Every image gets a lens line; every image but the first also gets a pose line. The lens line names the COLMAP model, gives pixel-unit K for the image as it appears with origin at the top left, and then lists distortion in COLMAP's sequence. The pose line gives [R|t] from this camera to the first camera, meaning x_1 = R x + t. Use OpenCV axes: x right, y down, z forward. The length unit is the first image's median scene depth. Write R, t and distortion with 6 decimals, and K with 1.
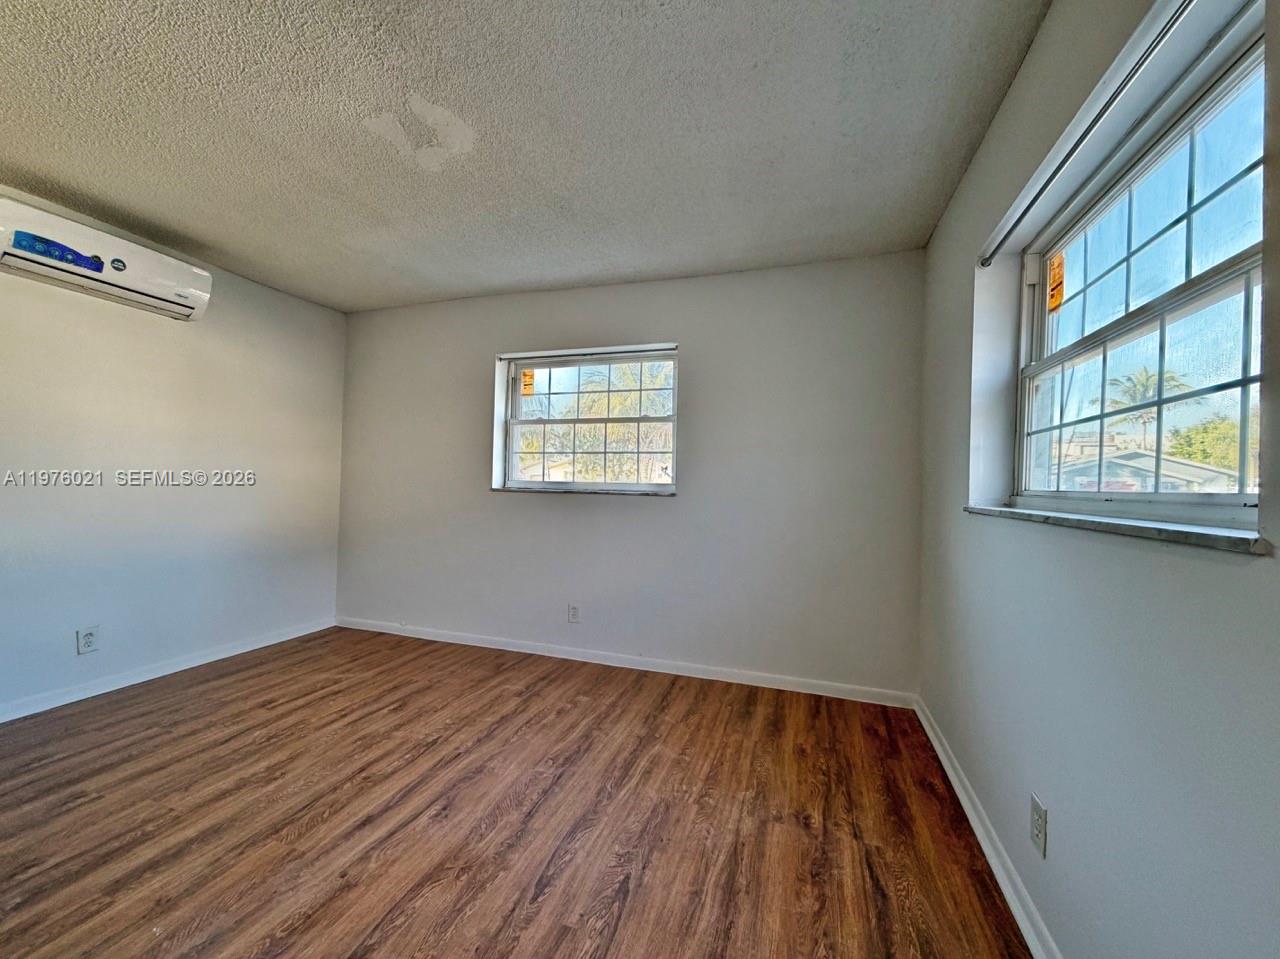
lens RADIAL K [[514.0, 0, 640.0], [0, 514.0, 479.5], [0, 0, 1]] dist [-0.000857, -0.000097]
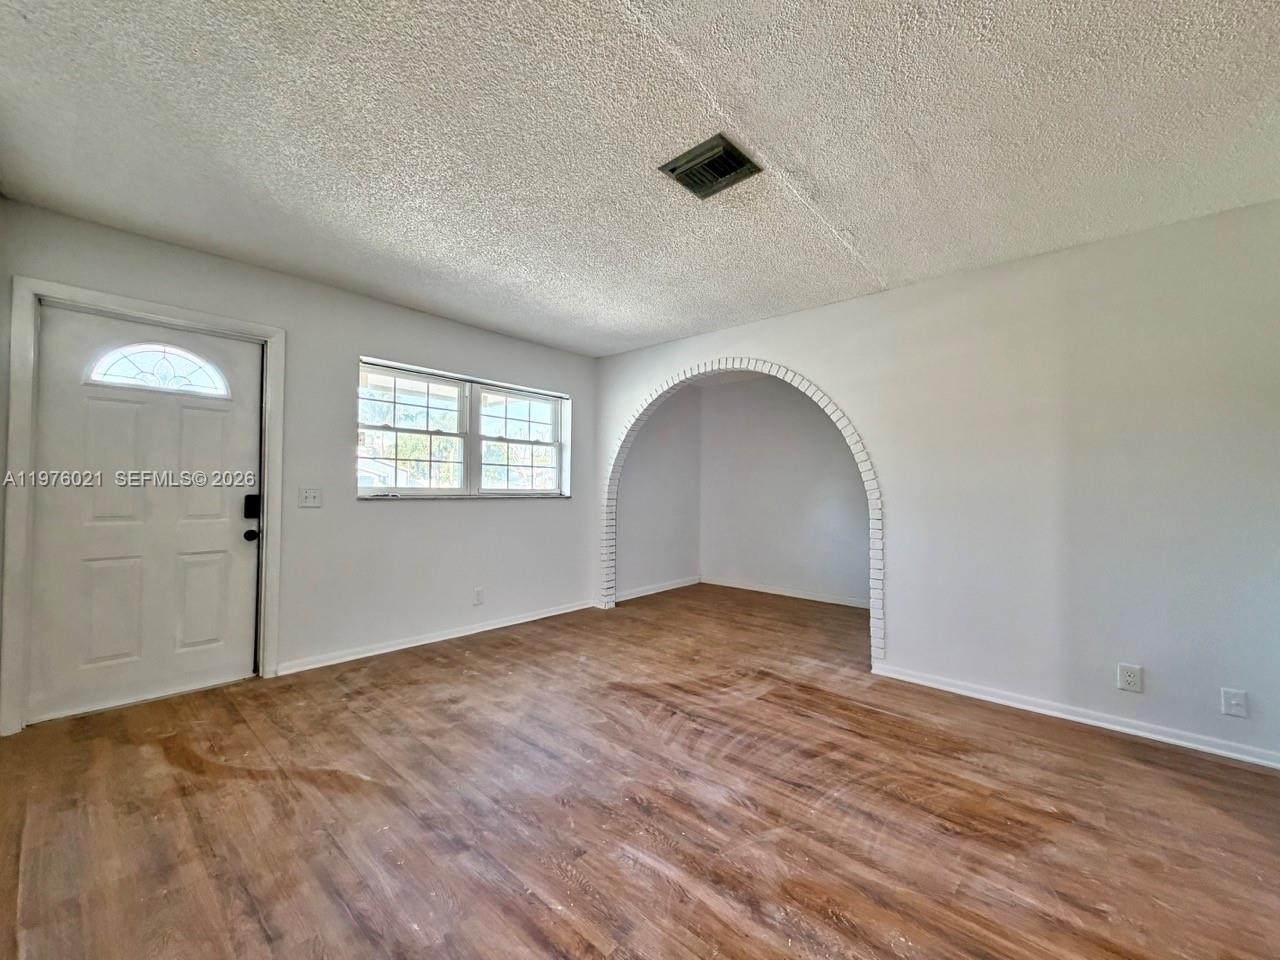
lens RADIAL K [[514.0, 0, 640.0], [0, 514.0, 480.0], [0, 0, 1]] dist [-0.000857, -0.000097]
pose [[0.418261, -0.006493, 0.908304, -1.050217], [-0.000696, 0.999972, 0.007469, -0.024295], [-0.908326, -0.003756, 0.418245, 0.148574]]
